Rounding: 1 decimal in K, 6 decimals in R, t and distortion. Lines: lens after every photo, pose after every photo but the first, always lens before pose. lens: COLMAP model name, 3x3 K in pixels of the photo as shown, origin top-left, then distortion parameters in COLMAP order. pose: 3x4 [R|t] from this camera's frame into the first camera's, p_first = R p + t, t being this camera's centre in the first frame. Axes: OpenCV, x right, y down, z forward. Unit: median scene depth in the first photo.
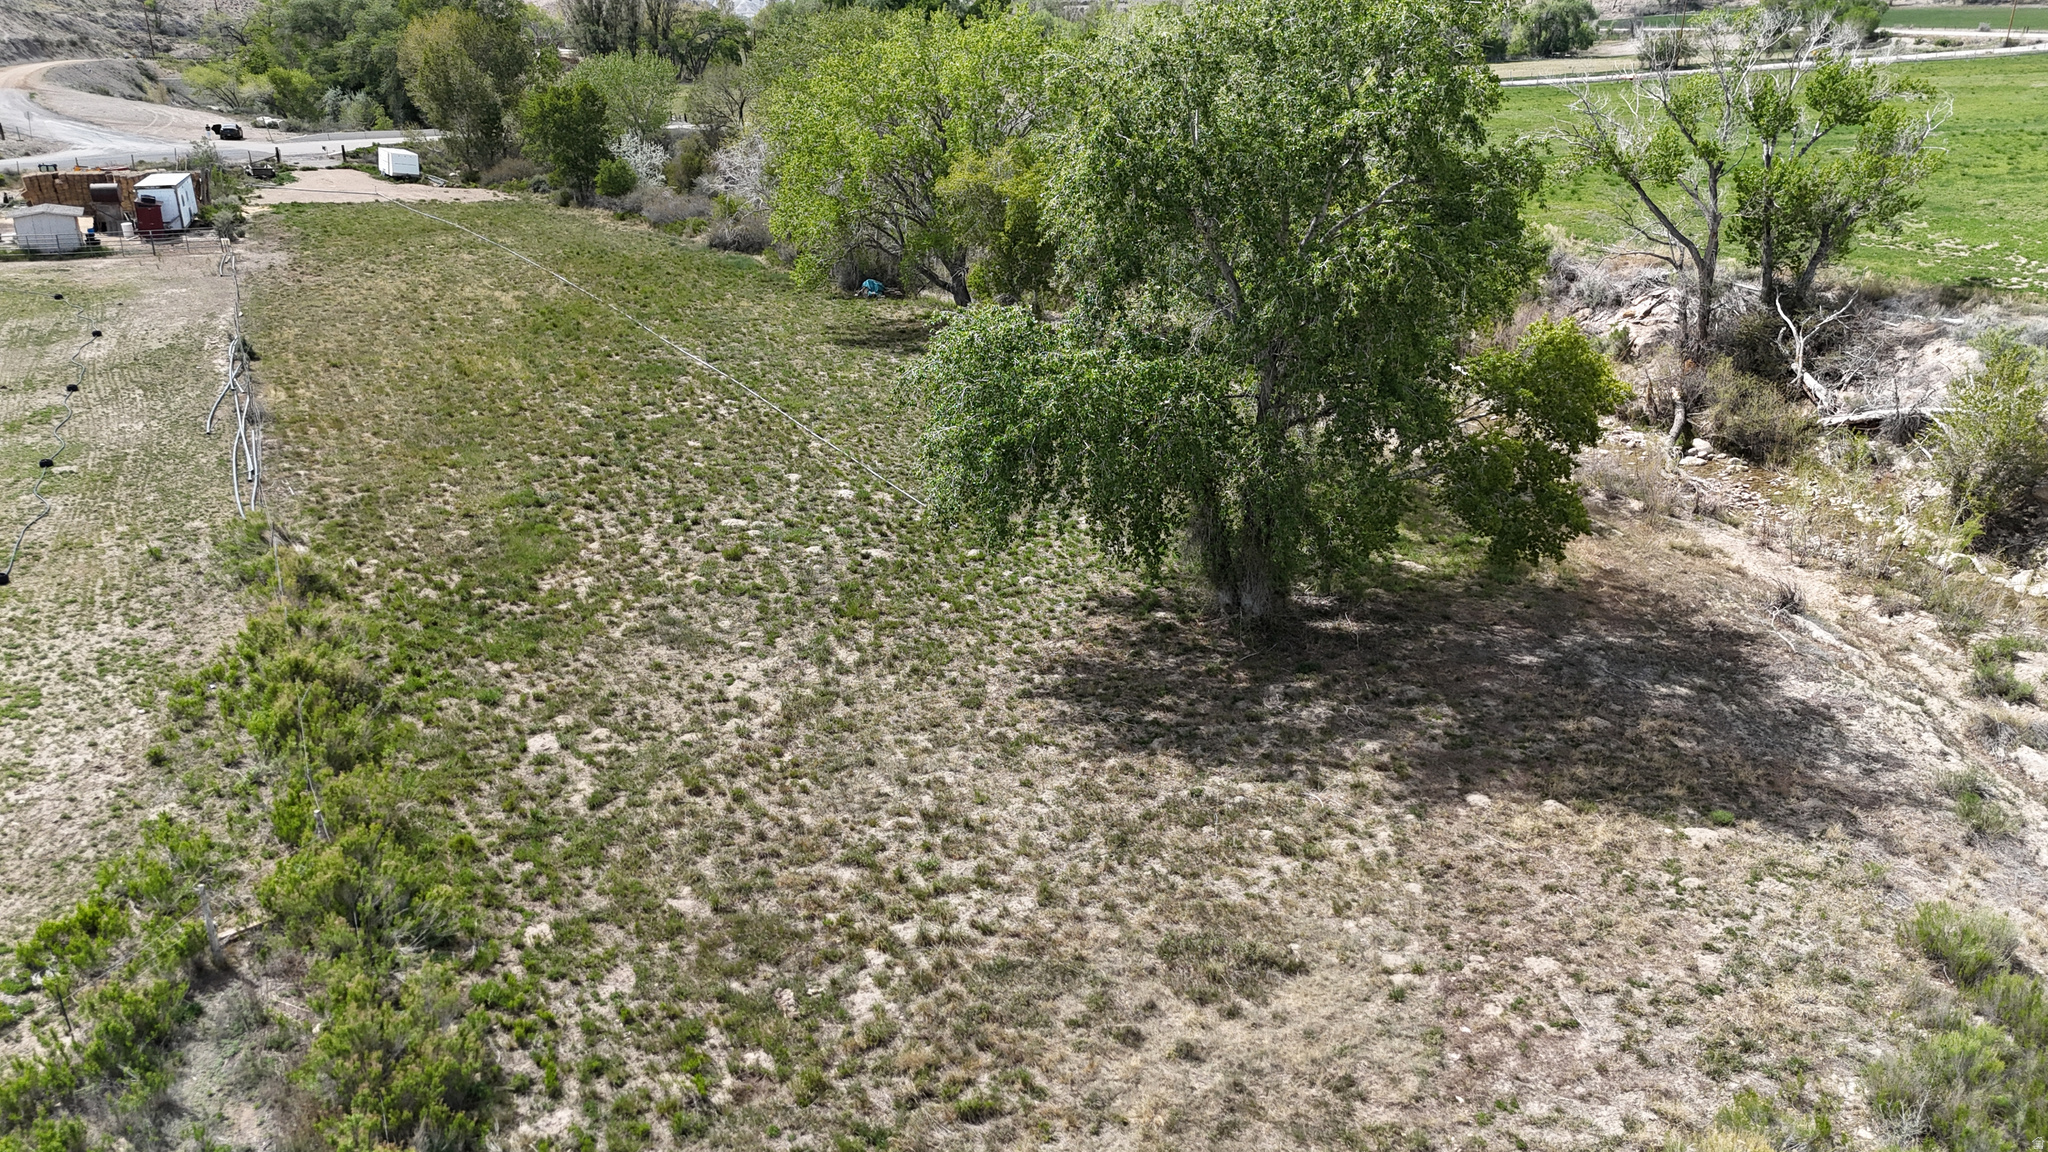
lens RADIAL K [[1481.4, 0, 1024.0], [0, 1481.4, 576.0], [0, 0, 1]] dist [0.091268, -0.102784]
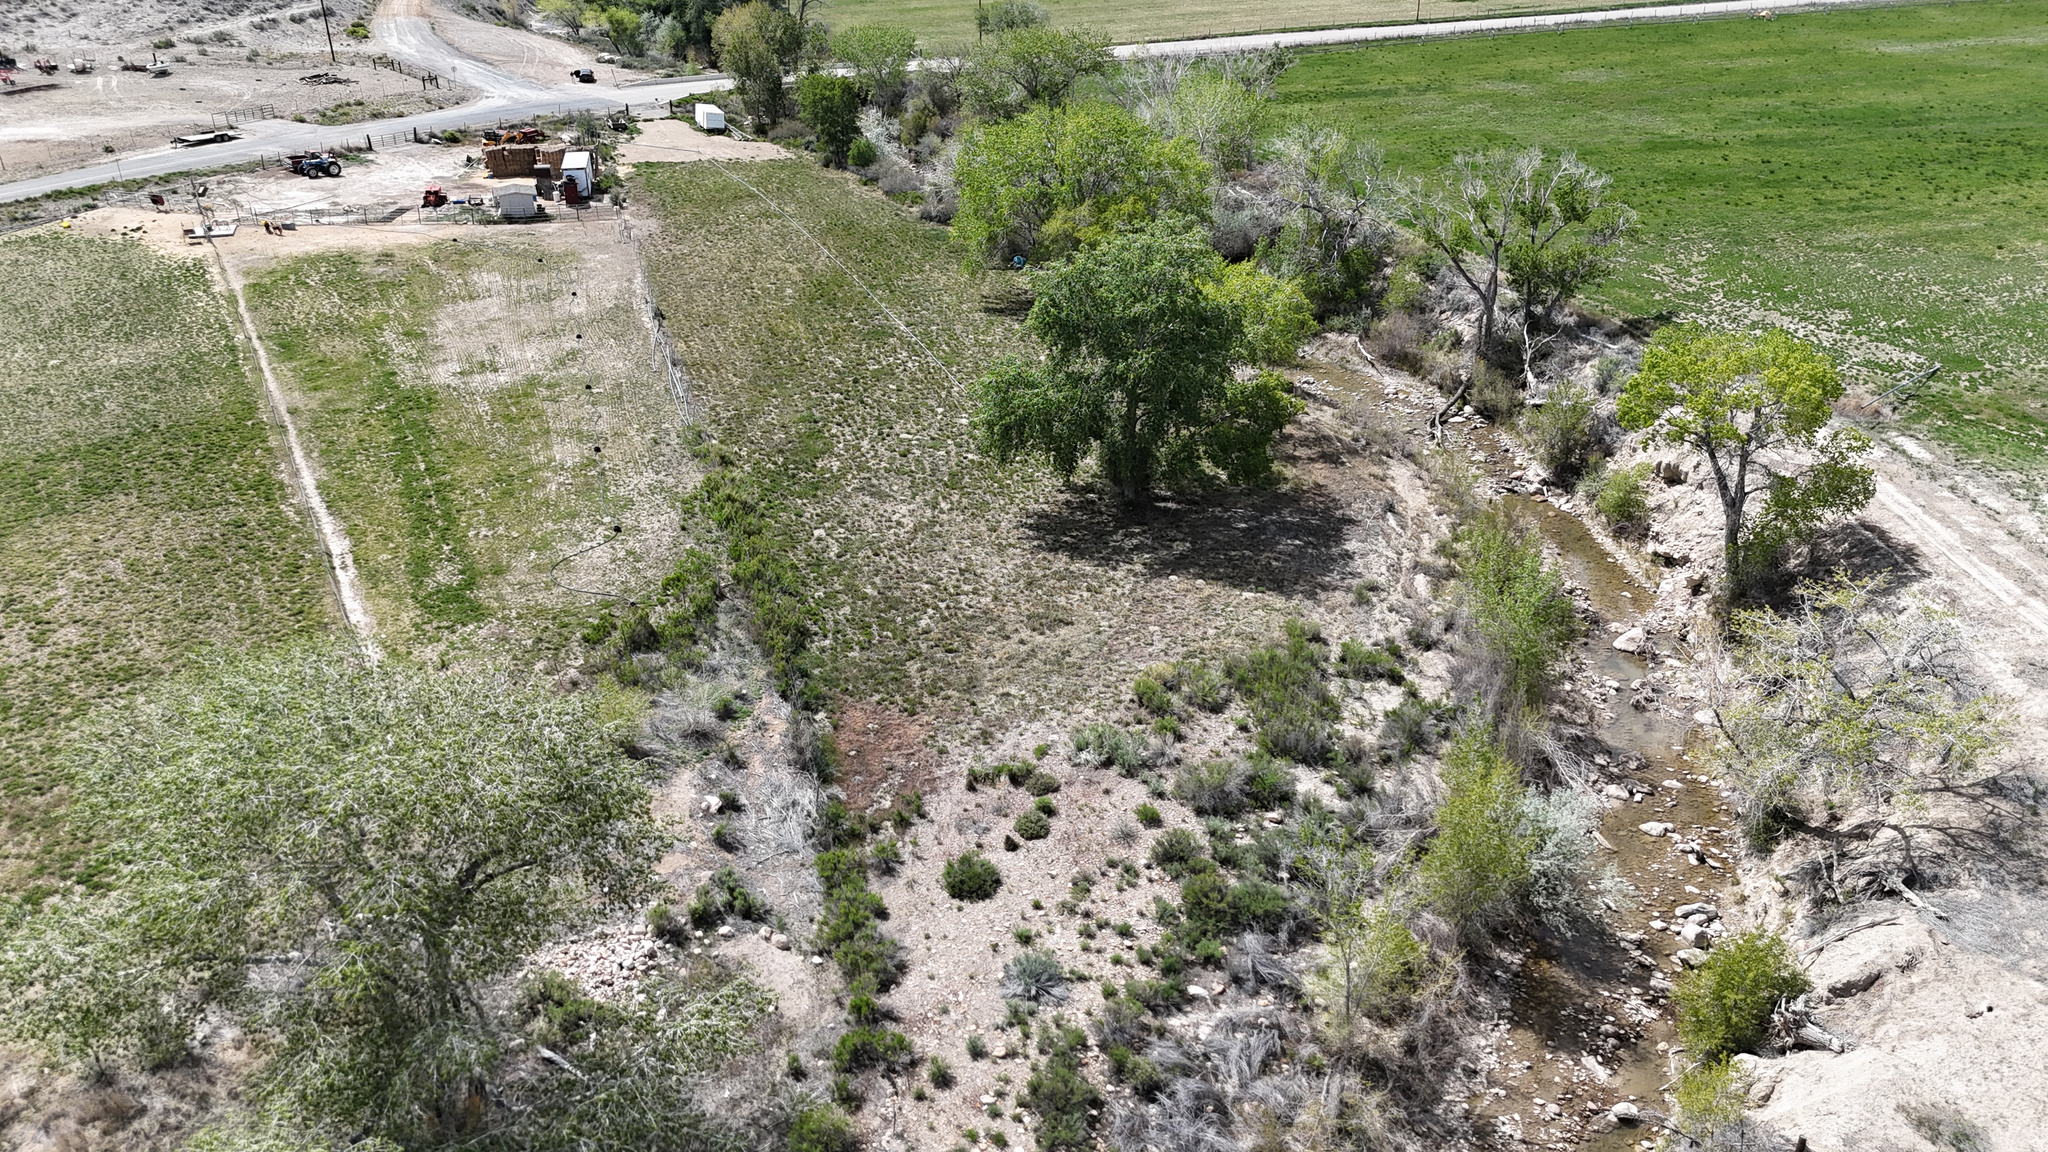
lens RADIAL K [[1481.4, 0, 1024.0], [0, 1481.4, 576.0], [0, 0, 1]] dist [0.091268, -0.102784]
pose [[0.986966, 0.068918, -0.145422, 0.319423], [-0.053069, 0.992493, 0.110190, -0.090677], [0.151924, -0.101036, 0.983214, -1.164871]]
